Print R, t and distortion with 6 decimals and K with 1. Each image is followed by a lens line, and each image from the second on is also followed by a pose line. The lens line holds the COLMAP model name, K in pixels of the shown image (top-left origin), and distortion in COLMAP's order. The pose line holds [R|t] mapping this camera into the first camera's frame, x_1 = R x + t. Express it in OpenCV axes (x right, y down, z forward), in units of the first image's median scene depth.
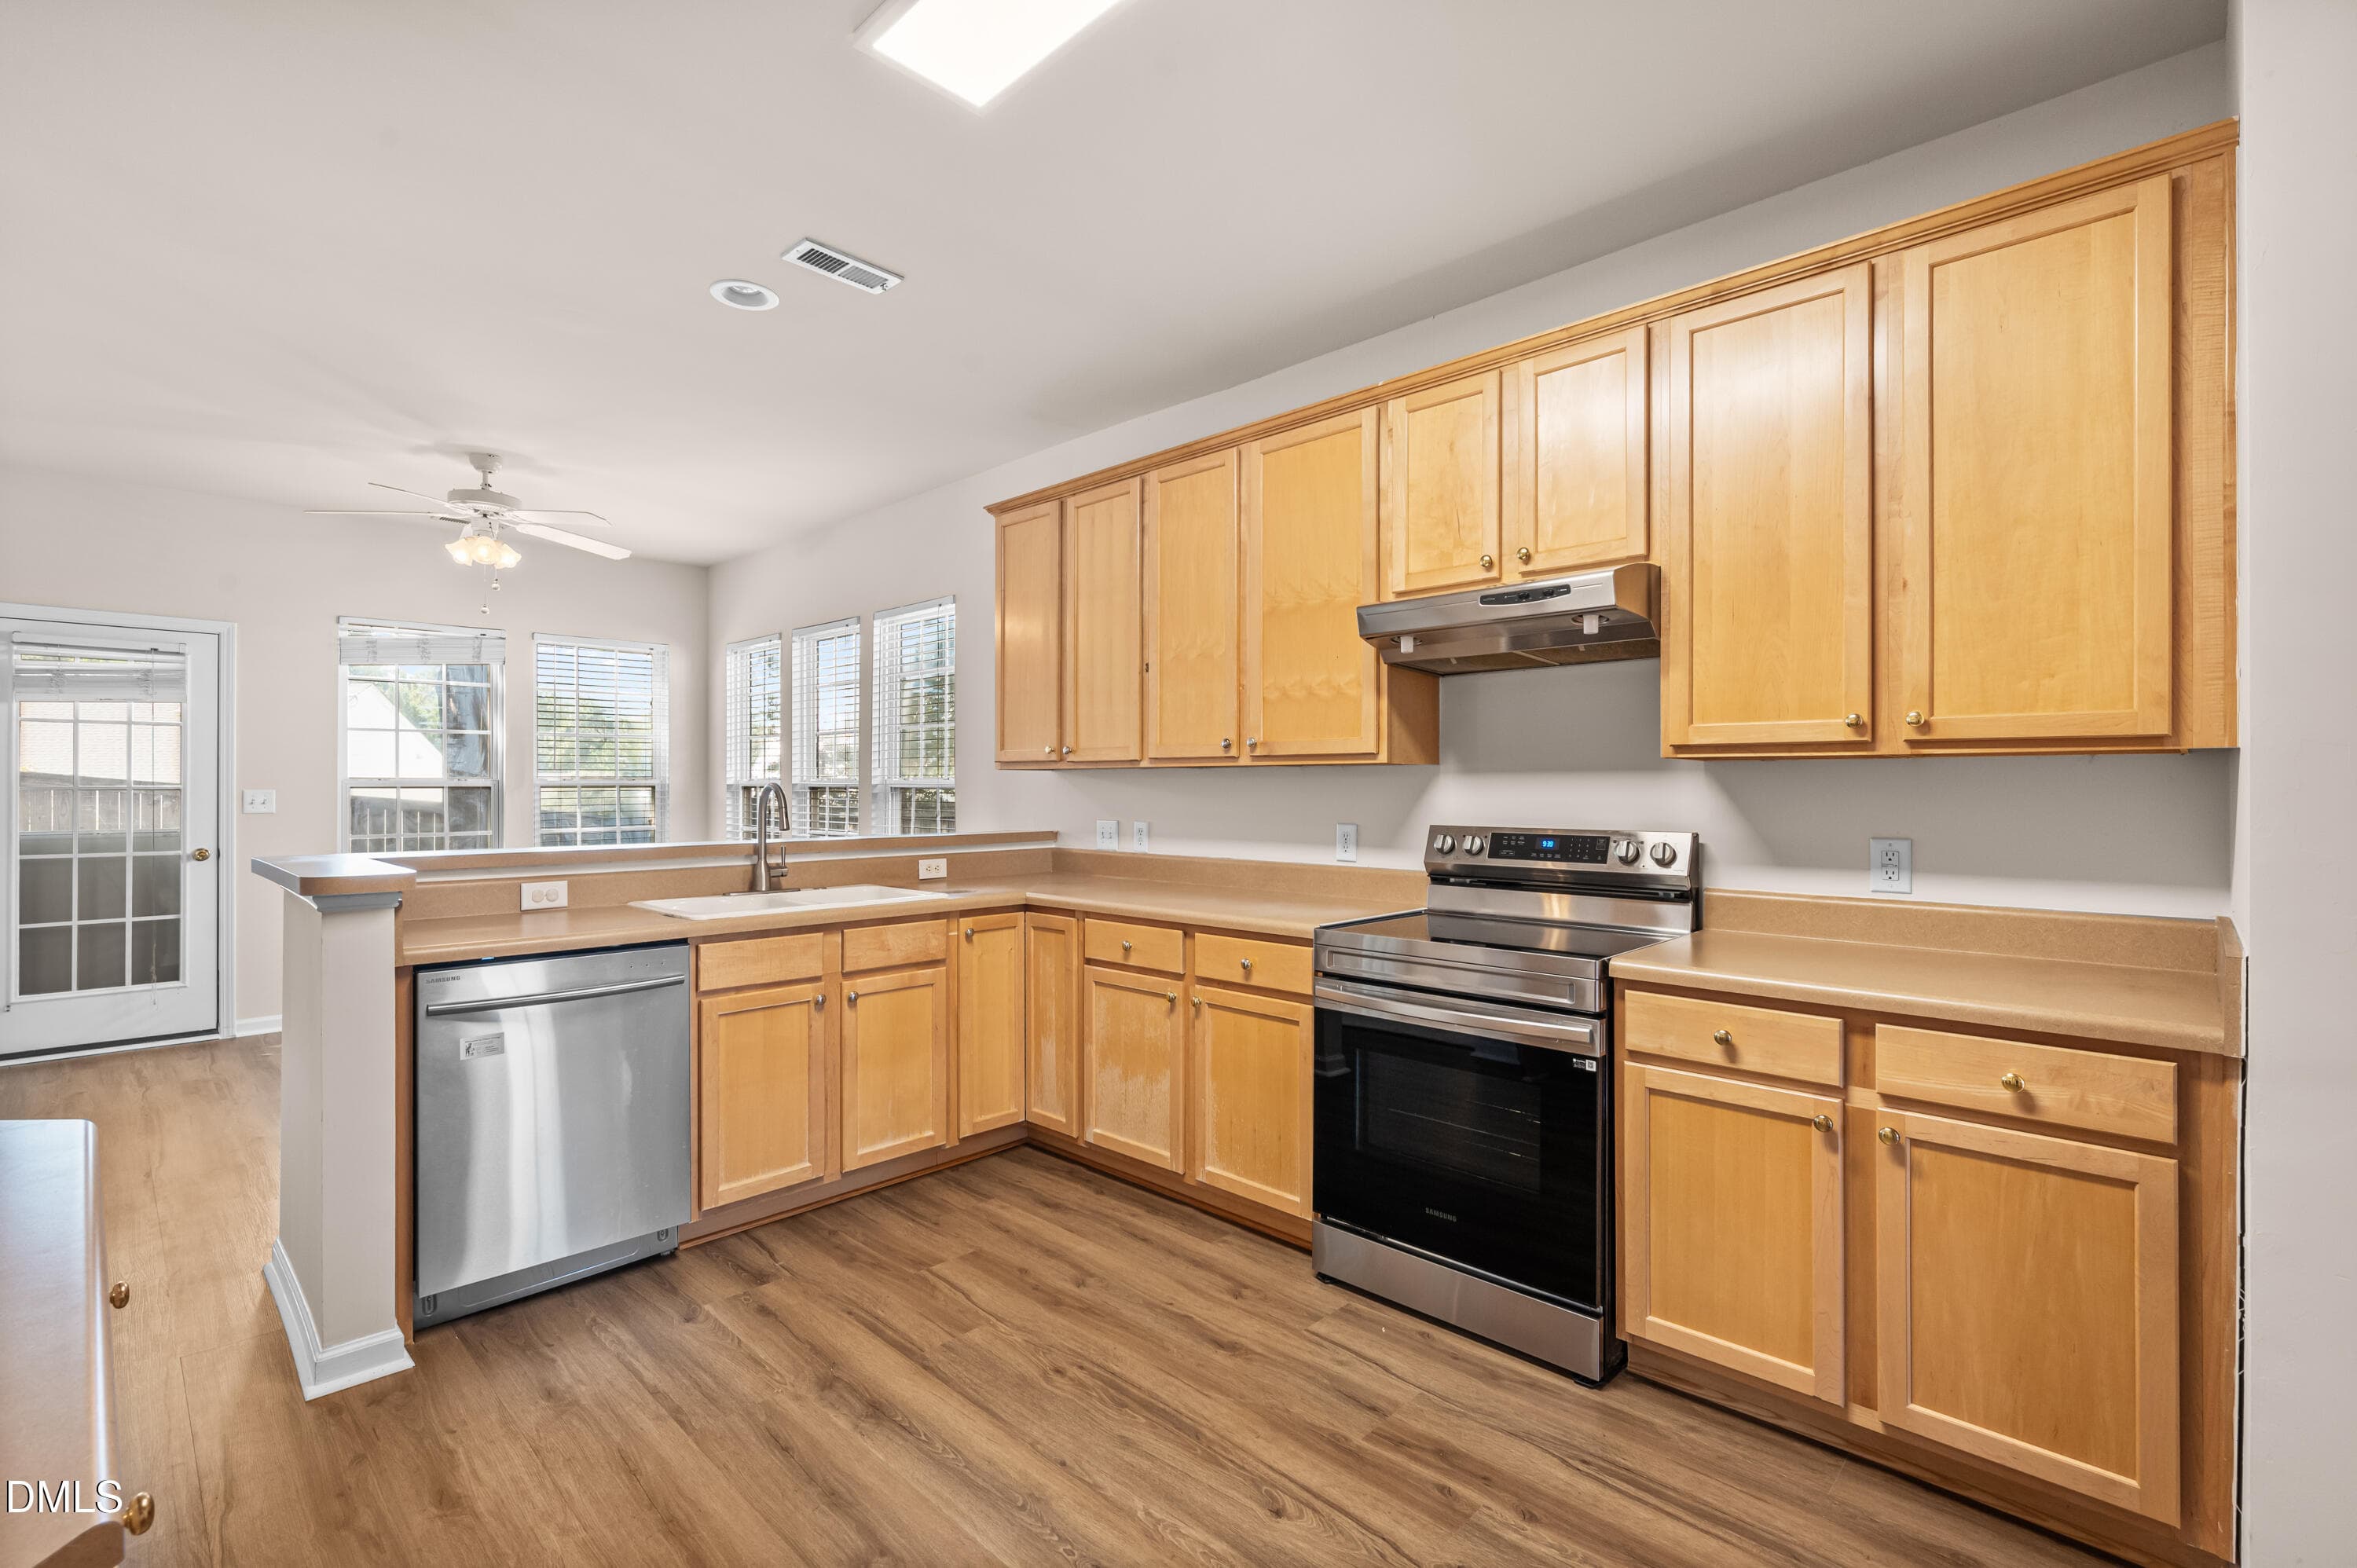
lens RADIAL K [[1045.7, 0, 1186.7], [0, 1045.7, 781.6], [0, 0, 1]] dist [0.002737, -0.000017]
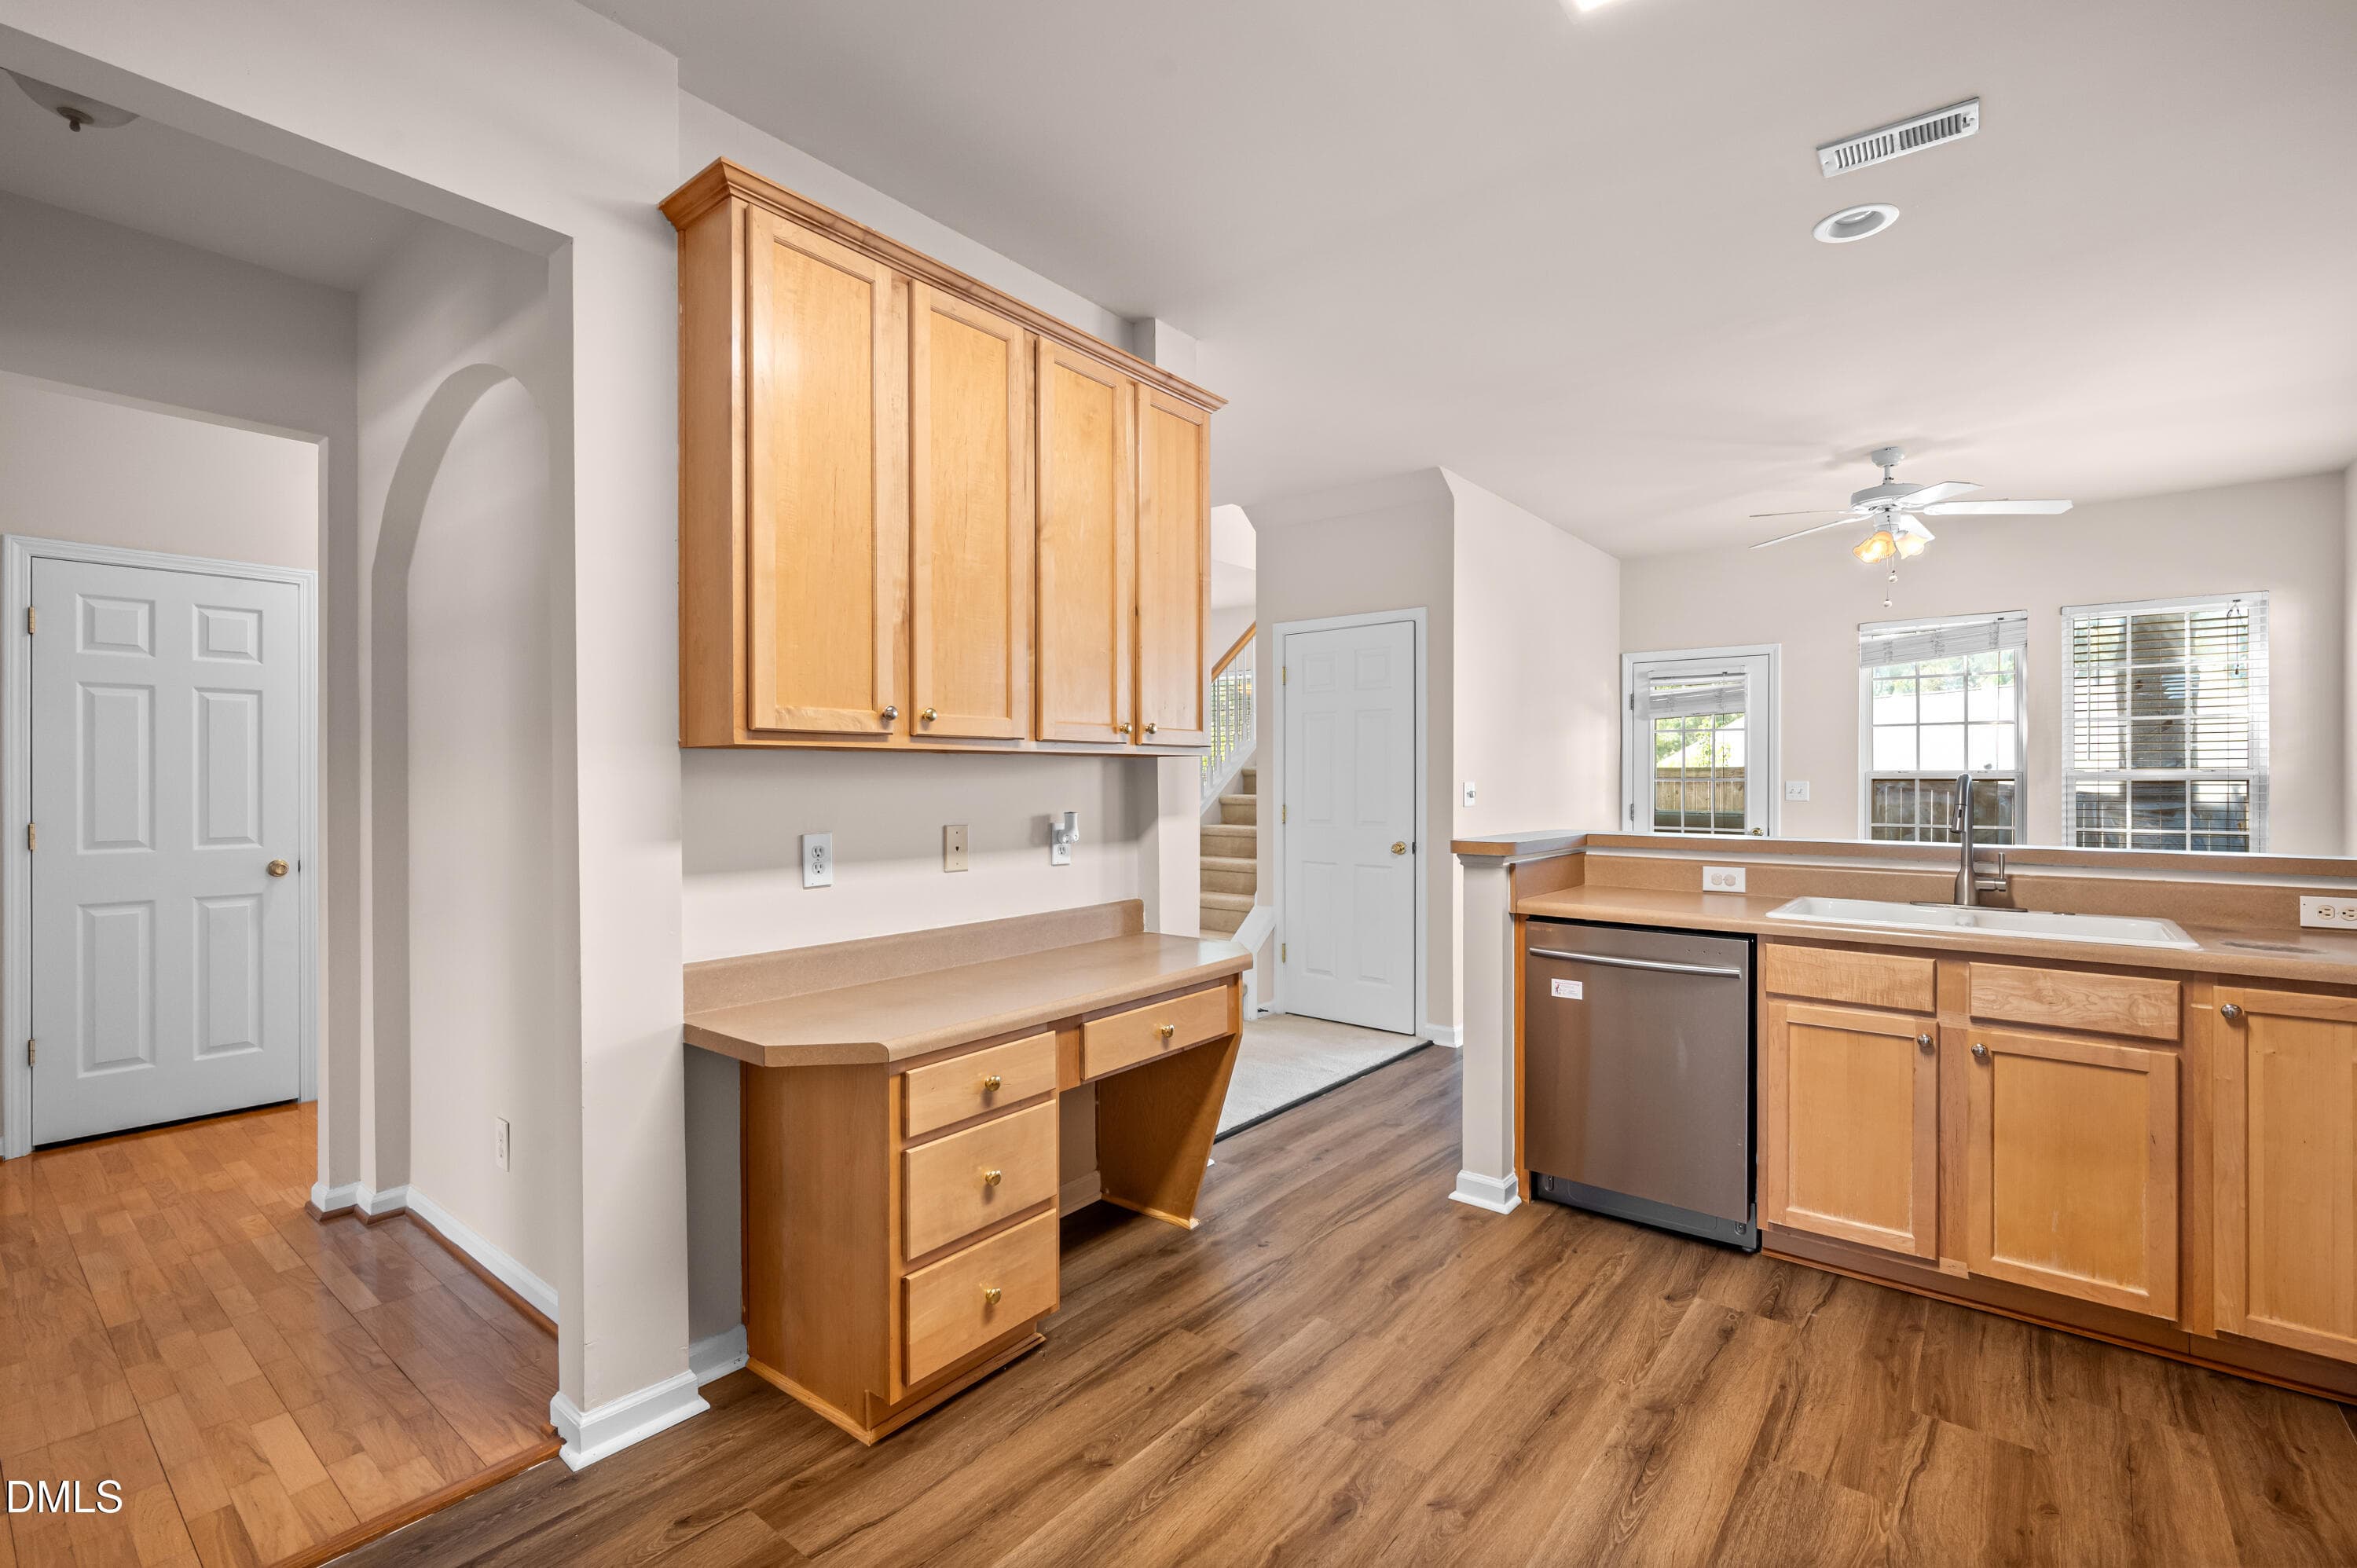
lens RADIAL K [[1043.2, 0, 1185.4], [0, 1043.2, 777.5], [0, 0, 1]] dist [0.000543, 0.000217]
pose [[0.090129, 0.000343, -0.995930, 0.396261], [0.002736, 0.999996, 0.000592, 0.001842], [0.995926, -0.002779, 0.090127, 0.347259]]
